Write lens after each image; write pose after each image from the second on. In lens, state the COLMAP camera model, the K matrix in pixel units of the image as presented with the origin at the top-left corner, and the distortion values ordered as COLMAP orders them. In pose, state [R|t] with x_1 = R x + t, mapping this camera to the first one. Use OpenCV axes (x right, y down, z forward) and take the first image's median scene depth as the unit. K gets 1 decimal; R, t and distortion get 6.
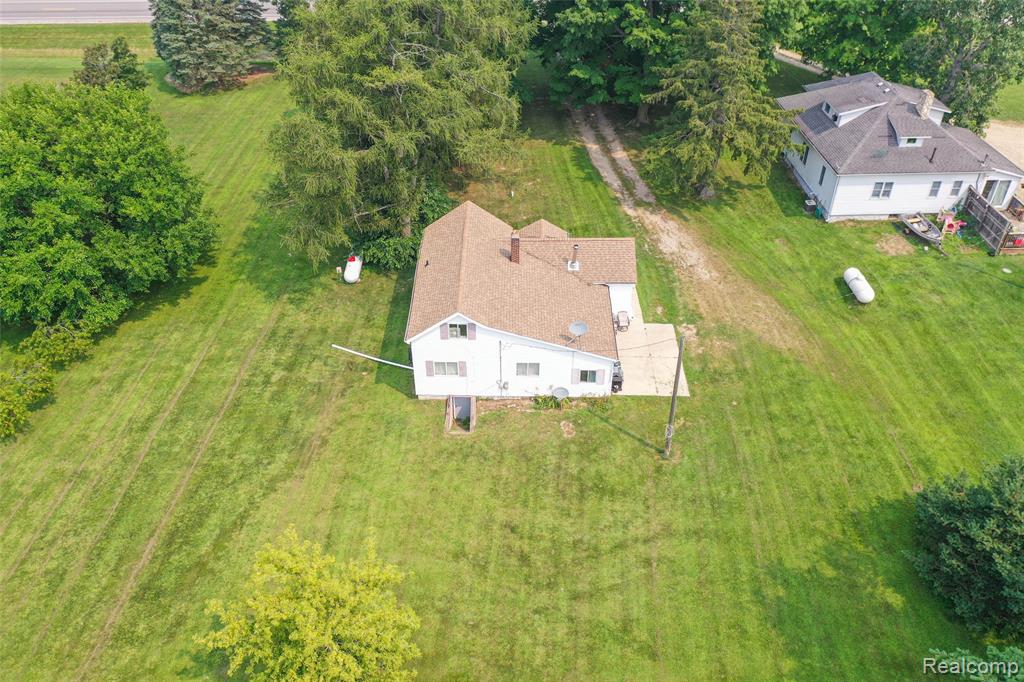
lens RADIAL K [[808.9, 0, 512.5], [0, 808.9, 336.1], [0, 0, 1]] dist [0.008339, -0.006570]
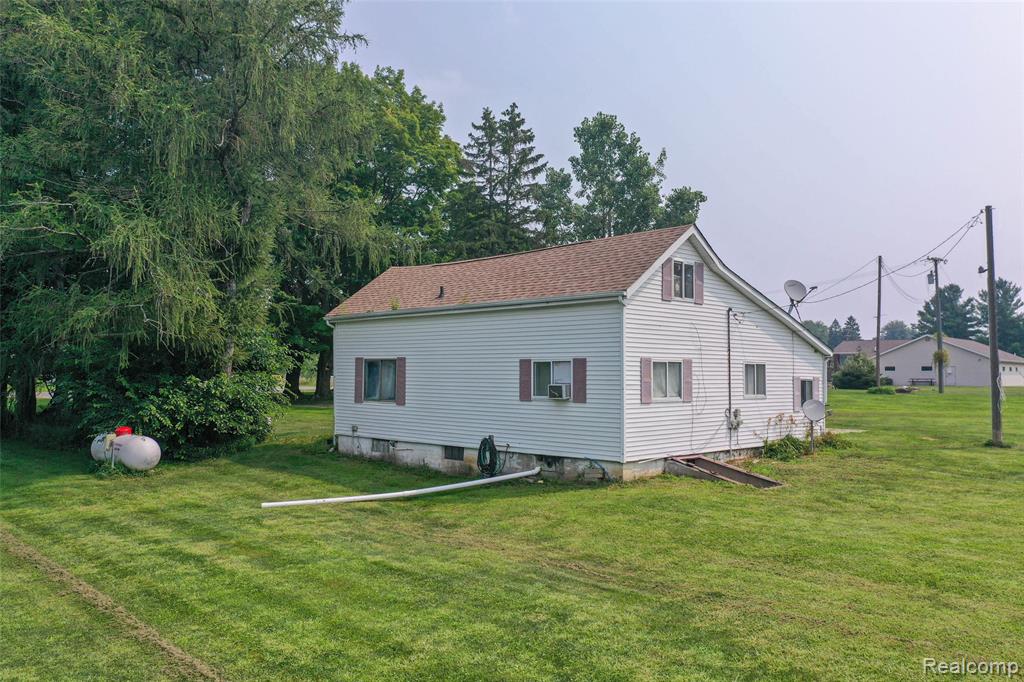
lens RADIAL K [[808.9, 0, 508.7], [0, 808.9, 343.6], [0, 0, 1]] dist [0.008339, -0.006570]
pose [[0.698648, 0.025767, 0.715002, -0.432564], [0.422142, 0.792016, -0.441028, 0.171986], [-0.577657, 0.609956, 0.542463, 0.727603]]
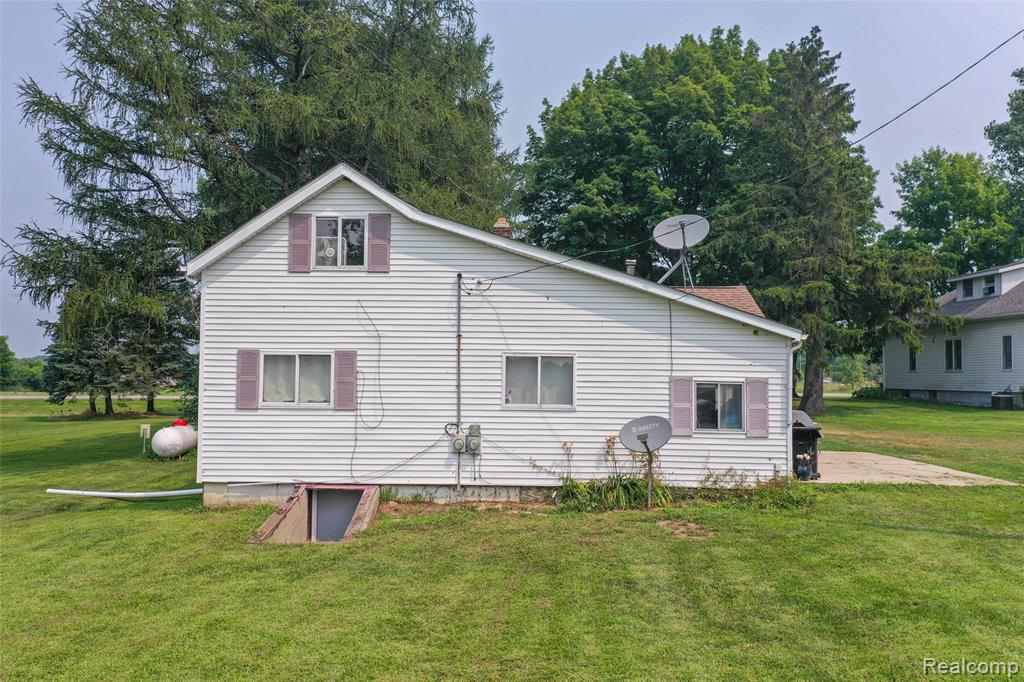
lens RADIAL K [[808.9, 0, 507.4], [0, 808.9, 337.2], [0, 0, 1]] dist [0.008339, -0.006570]
pose [[0.999923, 0.002760, 0.012060, 0.001546], [0.005412, 0.779022, -0.626974, 0.219254], [-0.011125, 0.626991, 0.778947, 0.666280]]
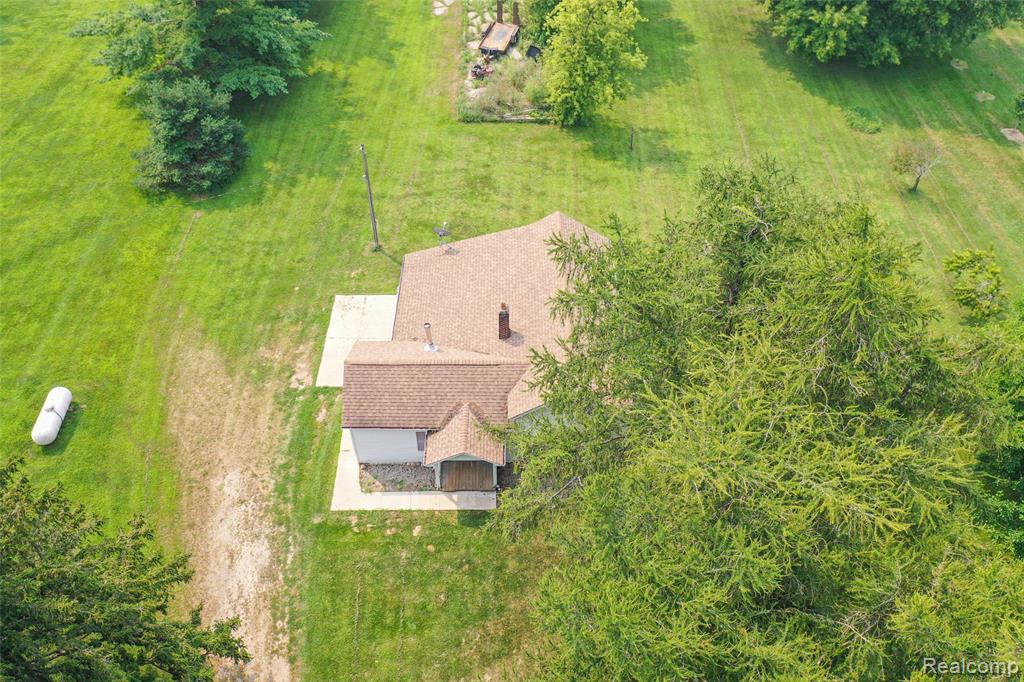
lens RADIAL K [[808.9, 0, 508.4], [0, 808.9, 340.8], [0, 0, 1]] dist [0.008339, -0.006570]
pose [[-0.999918, 0.010716, -0.006972, 0.005054], [-0.005696, 0.114829, 0.993369, -0.900196], [0.011446, 0.993327, -0.114759, 1.113181]]
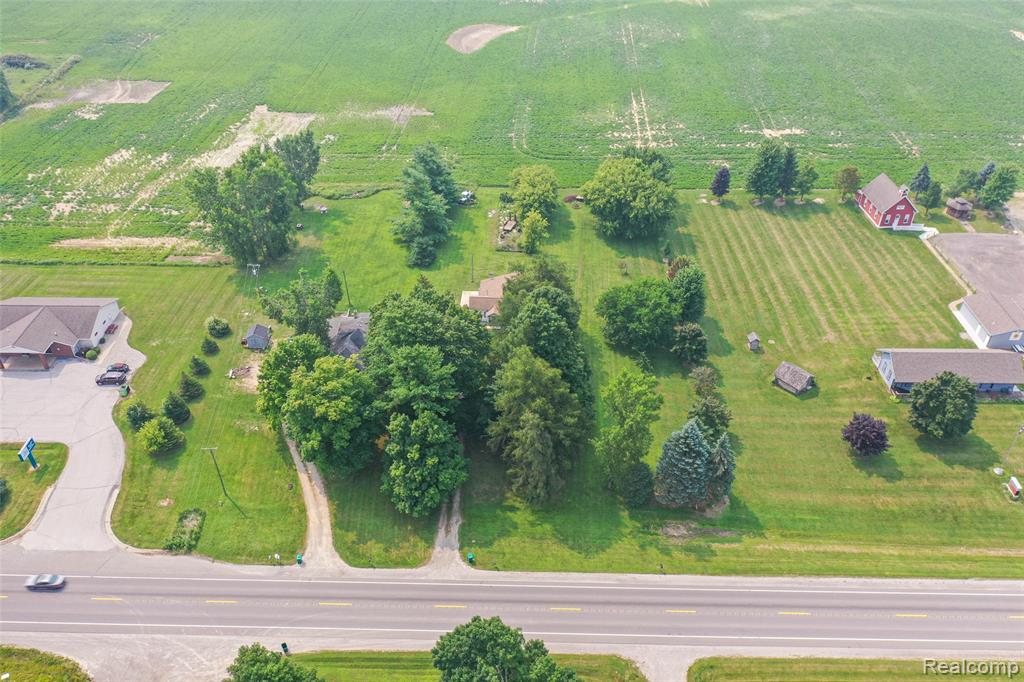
lens RADIAL K [[808.9, 0, 510.3], [0, 808.9, 339.1], [0, 0, 1]] dist [0.008339, -0.006570]
pose [[-0.999415, -0.024377, 0.023974, -0.118995], [0.015830, 0.291596, 0.956411, -3.556555], [-0.030305, 0.956231, -0.291040, 2.281561]]
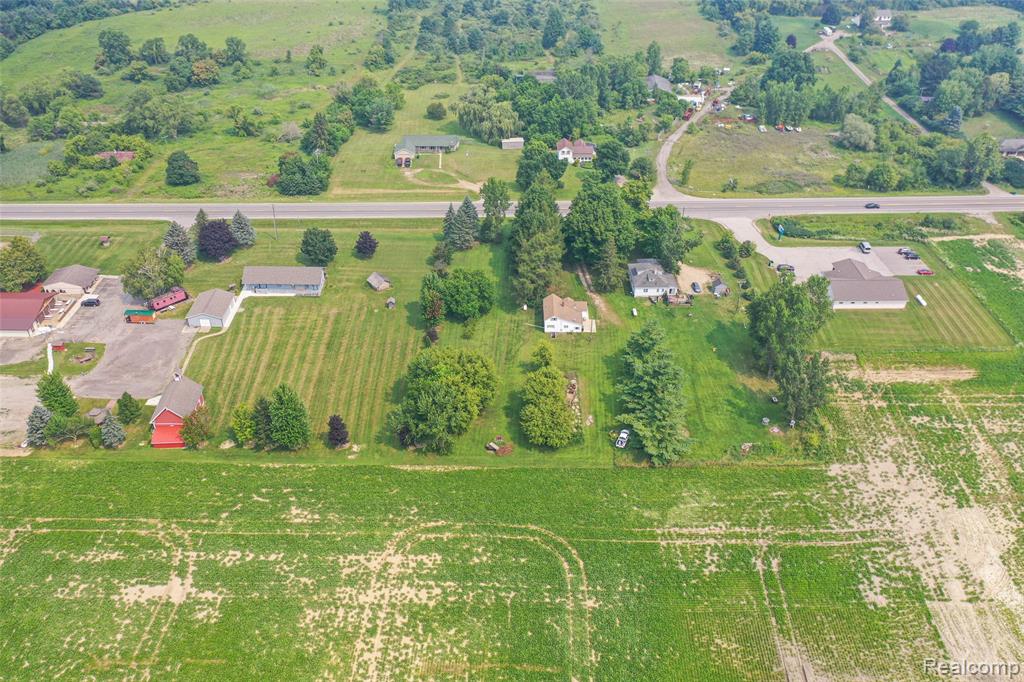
lens RADIAL K [[808.9, 0, 508.2], [0, 808.9, 342.1], [0, 0, 1]] dist [0.008339, -0.006570]
pose [[0.999878, 0.012228, -0.009741, -0.288707], [-0.012464, 0.999620, -0.024583, 0.258444], [0.009436, 0.024702, 0.999650, -4.053791]]
